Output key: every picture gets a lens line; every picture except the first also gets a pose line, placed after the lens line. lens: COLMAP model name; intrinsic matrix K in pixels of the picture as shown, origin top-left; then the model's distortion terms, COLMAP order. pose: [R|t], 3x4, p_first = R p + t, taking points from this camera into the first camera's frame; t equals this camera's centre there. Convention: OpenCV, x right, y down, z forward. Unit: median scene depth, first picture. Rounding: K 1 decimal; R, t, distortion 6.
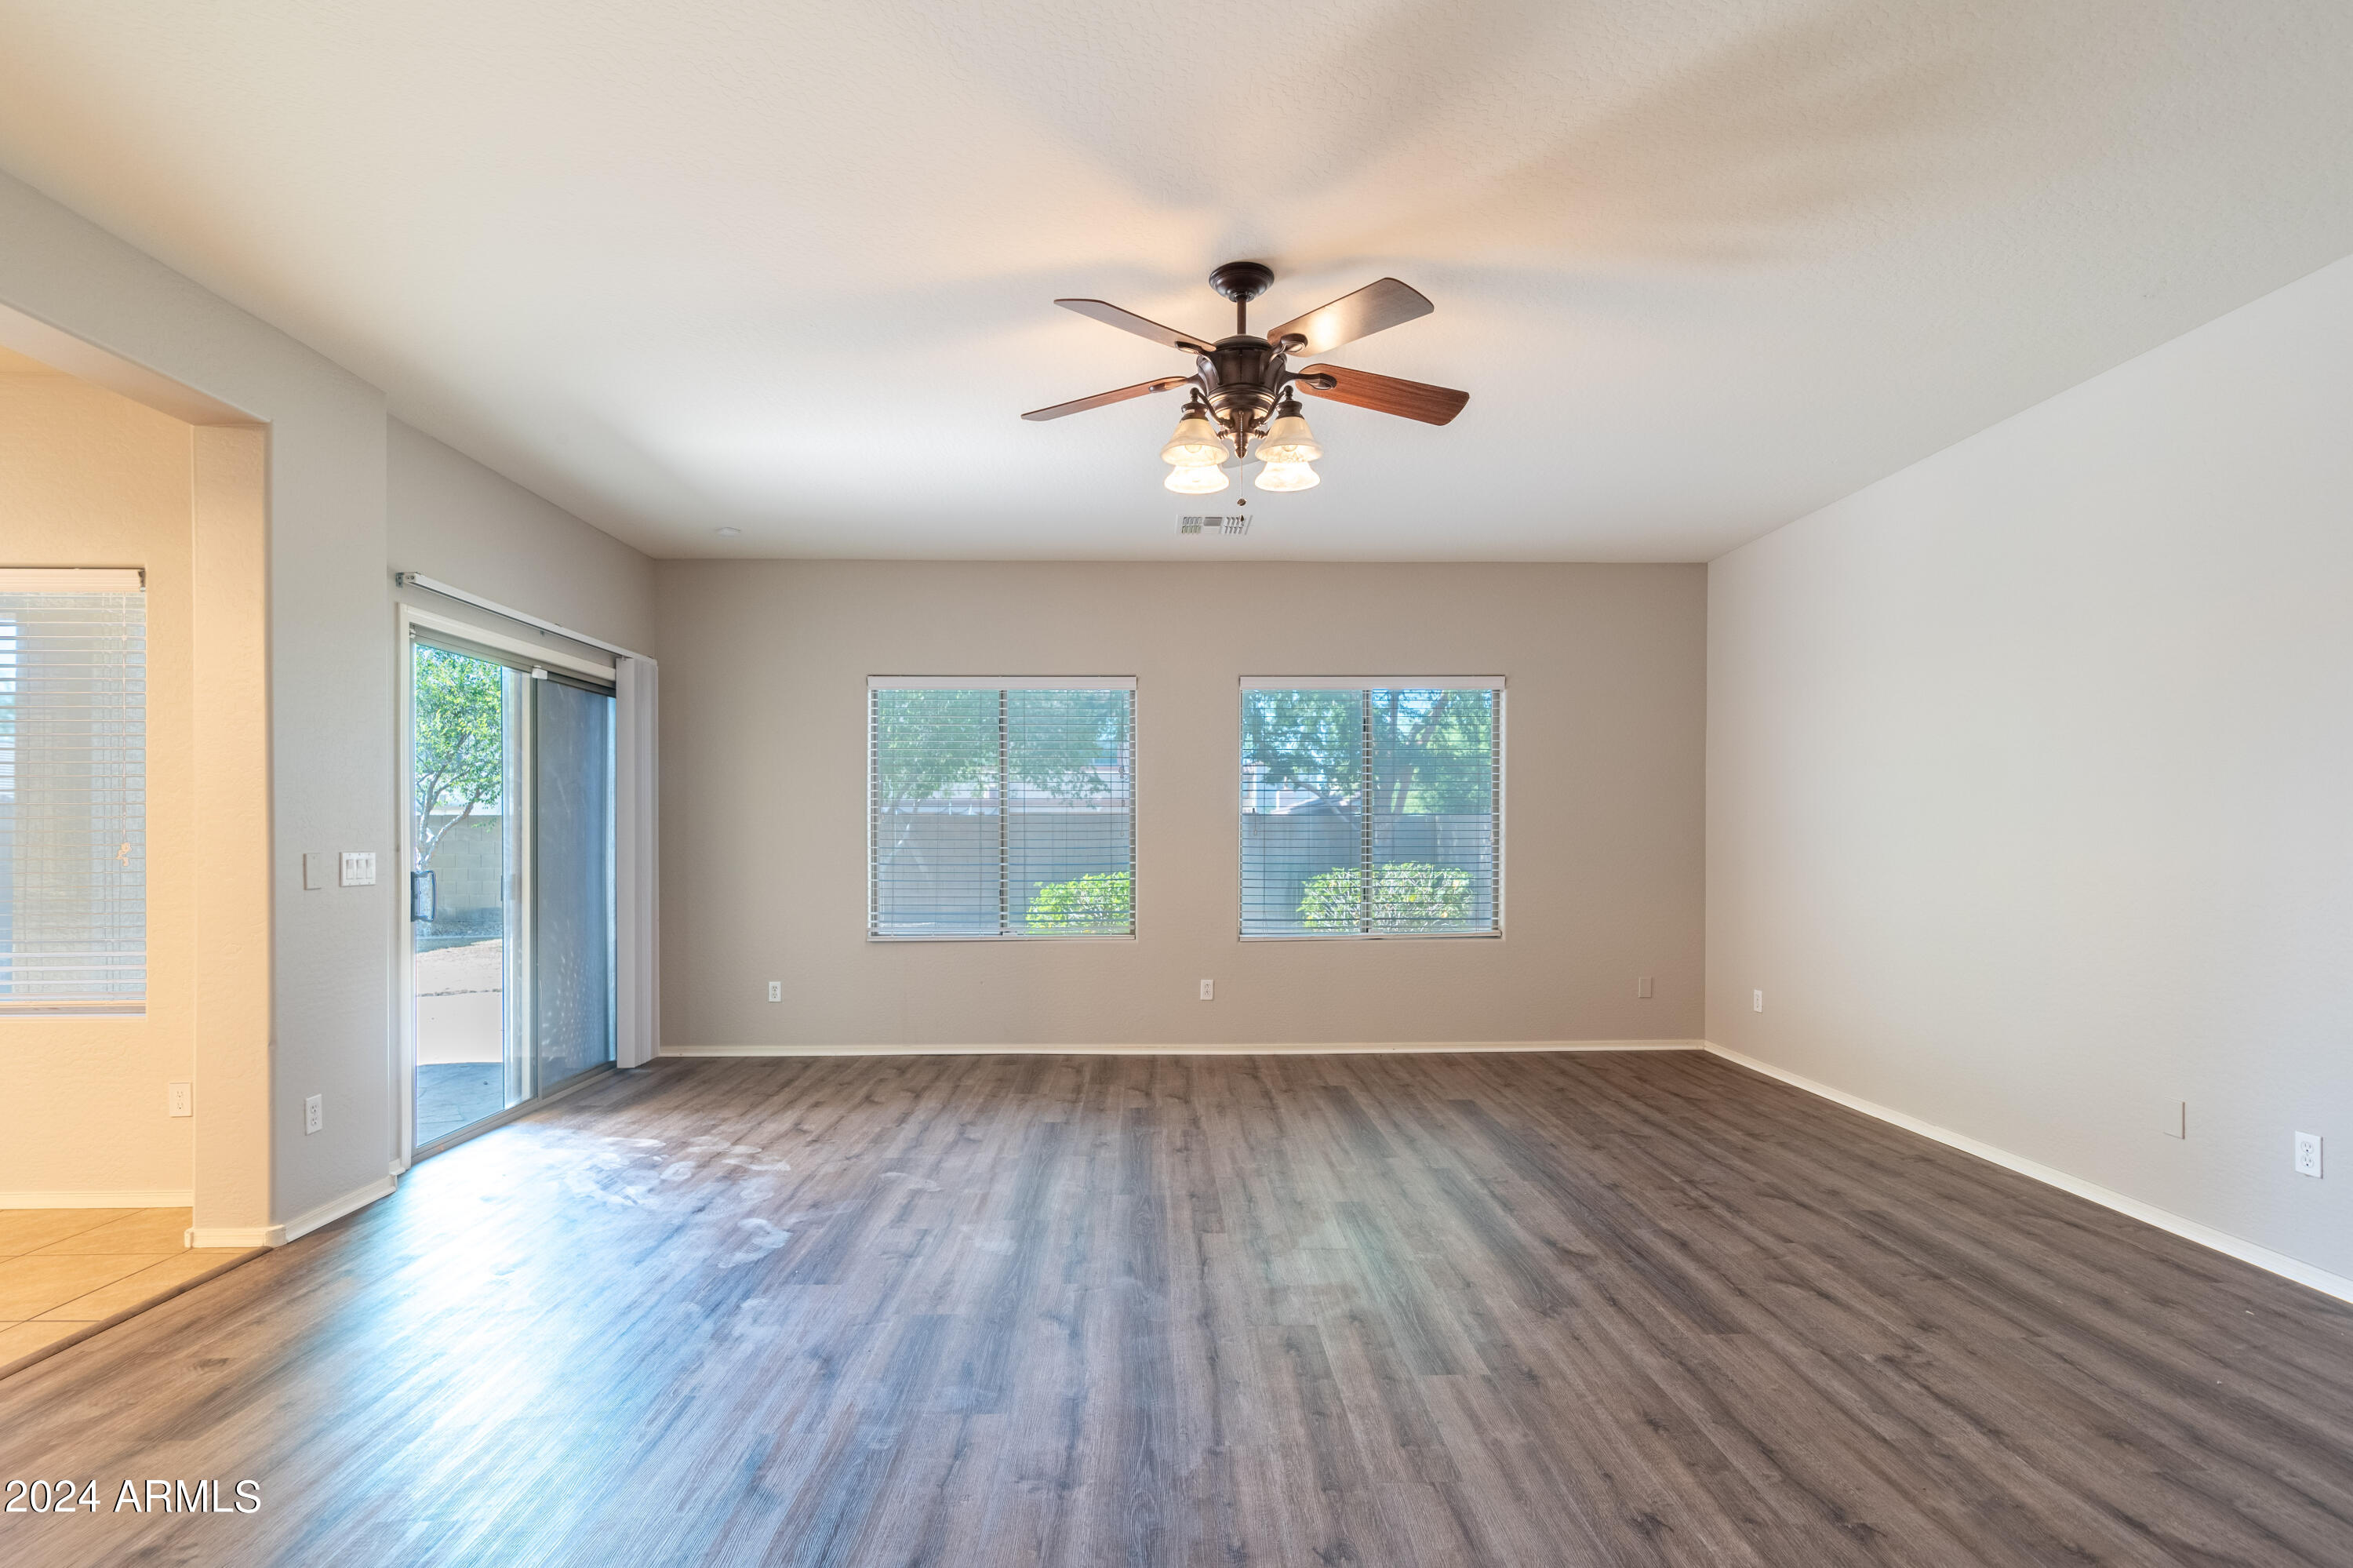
lens RADIAL K [[1113.9, 0, 1170.6], [0, 1113.9, 839.0], [0, 0, 1]] dist [0.001483, 0.000091]
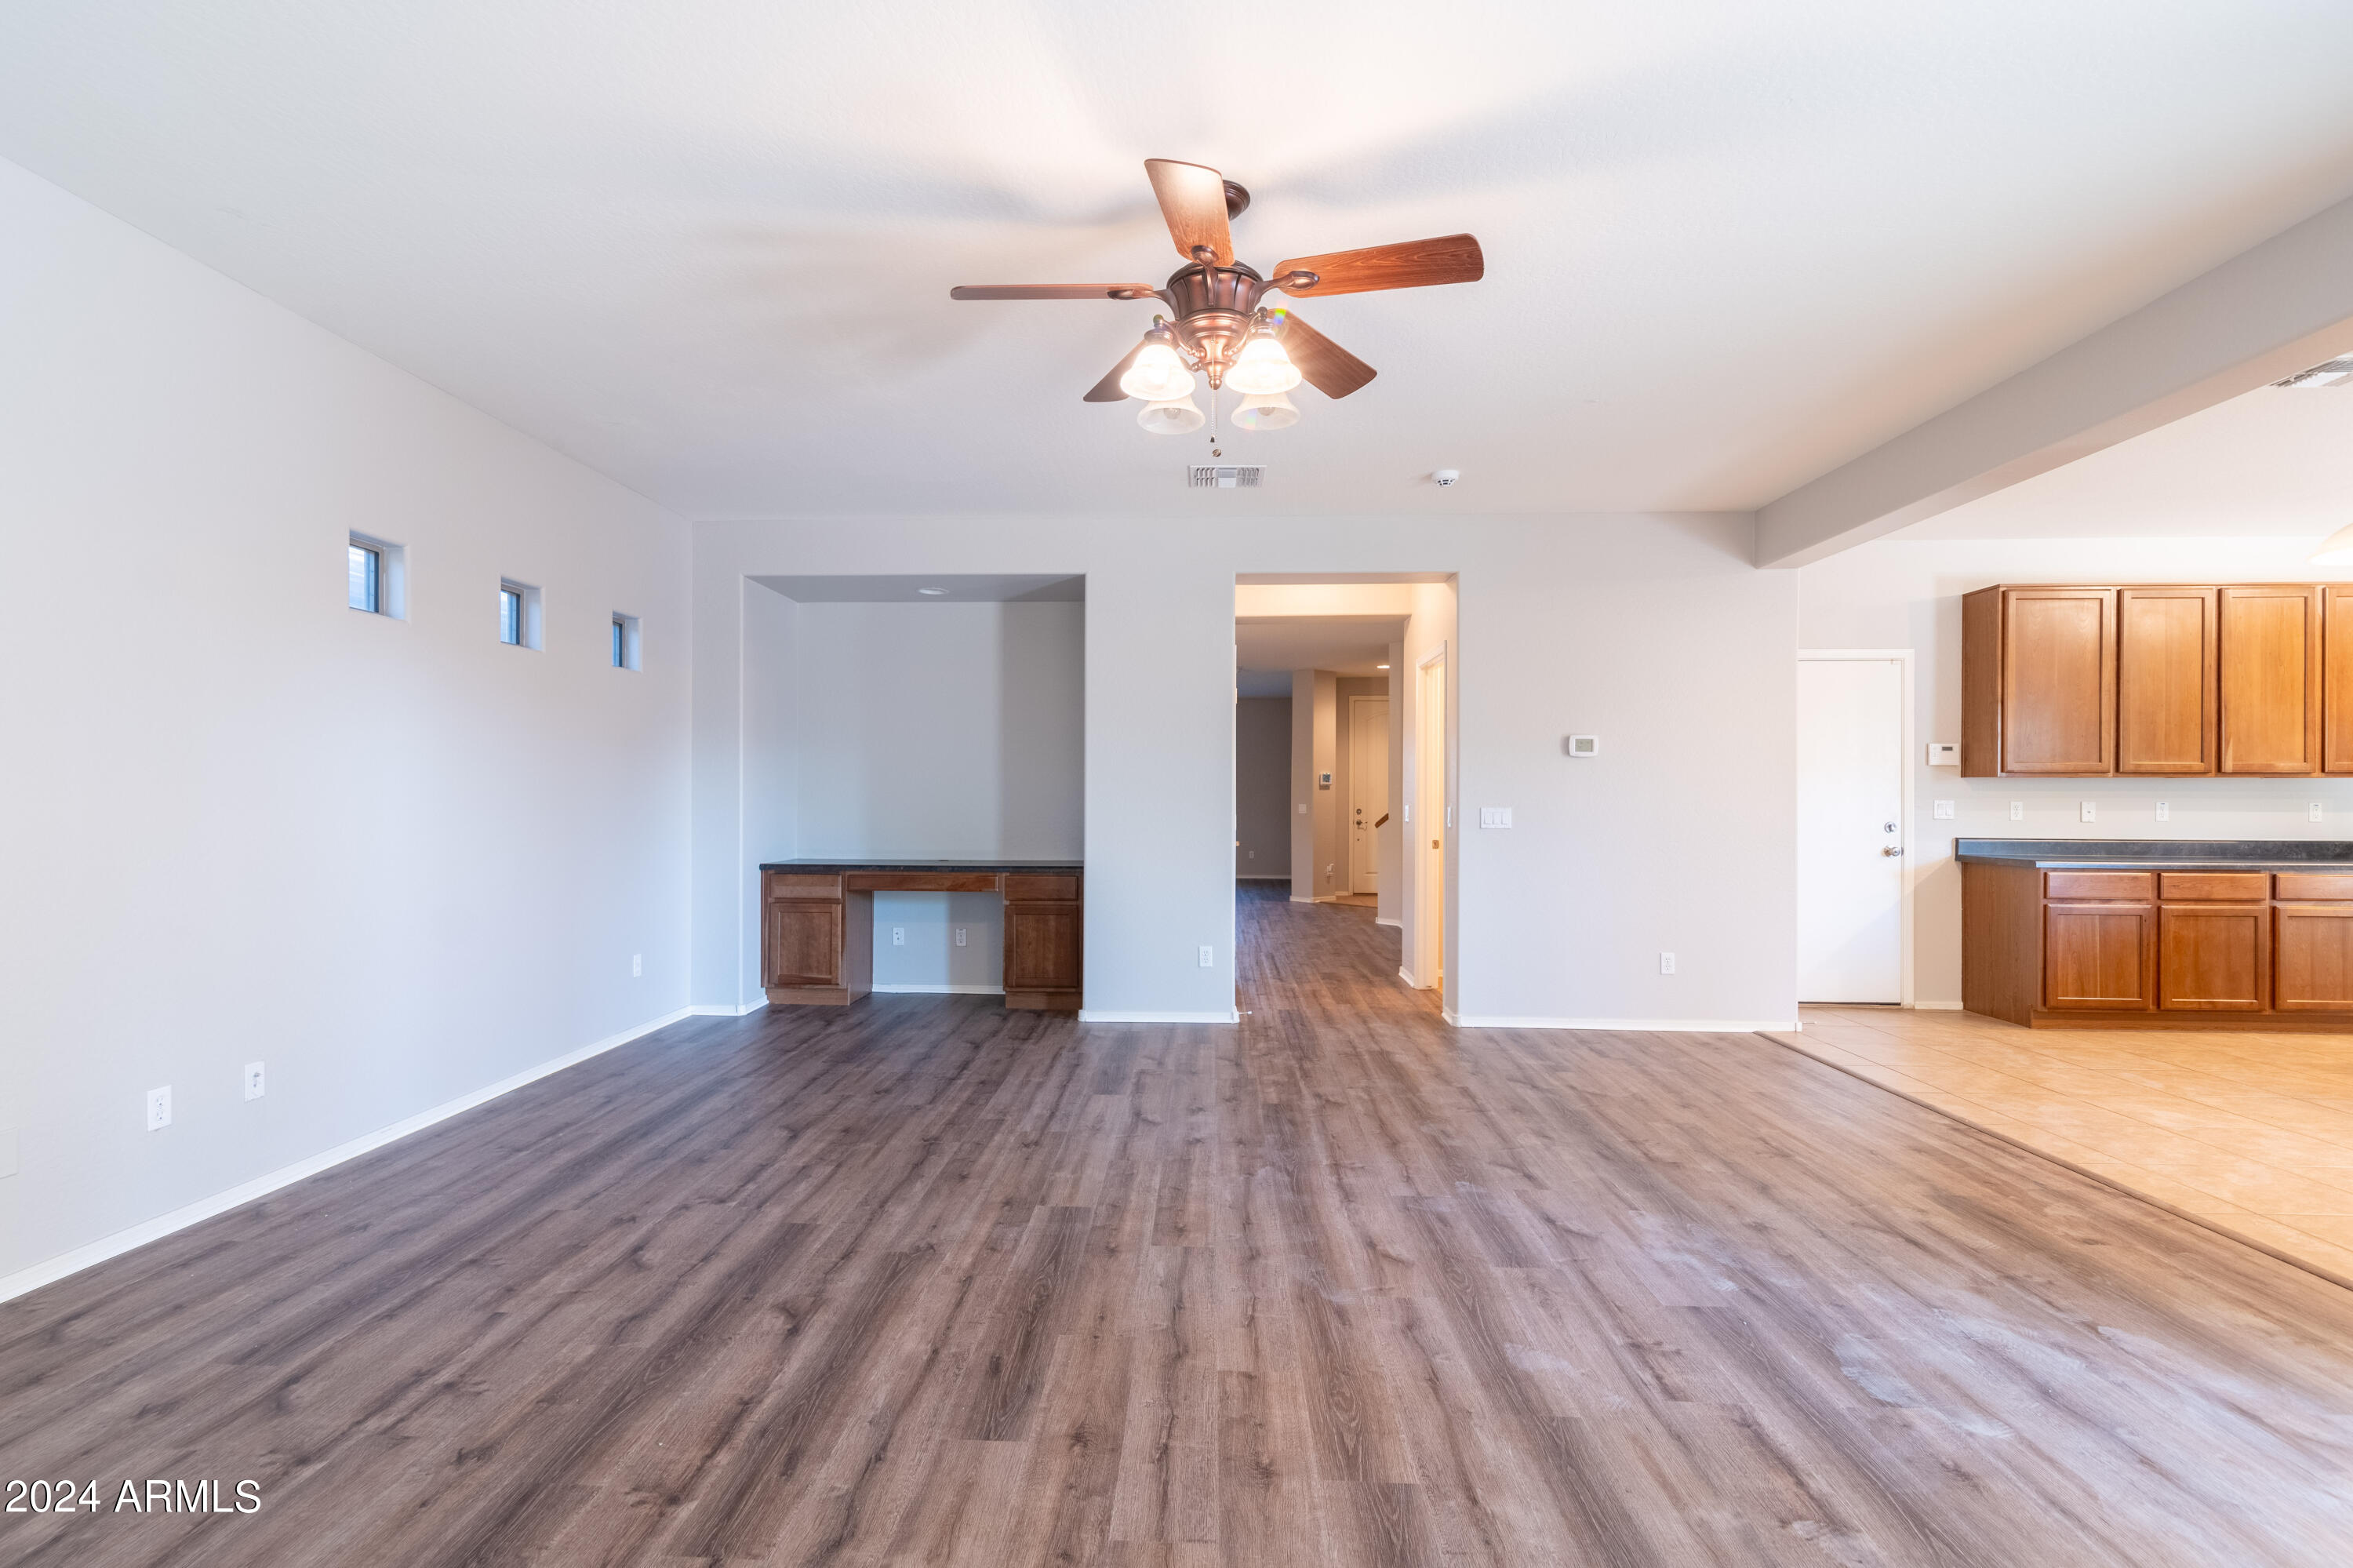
lens RADIAL K [[1102.6, 0, 1168.1], [0, 1102.6, 798.2], [0, 0, 1]] dist [0.001333, 0.000121]
pose [[-0.998127, -0.002478, 0.061120, 0.044957], [-0.002364, 0.999995, 0.001936, -0.002444], [-0.061125, 0.001788, -0.998129, 1.910487]]
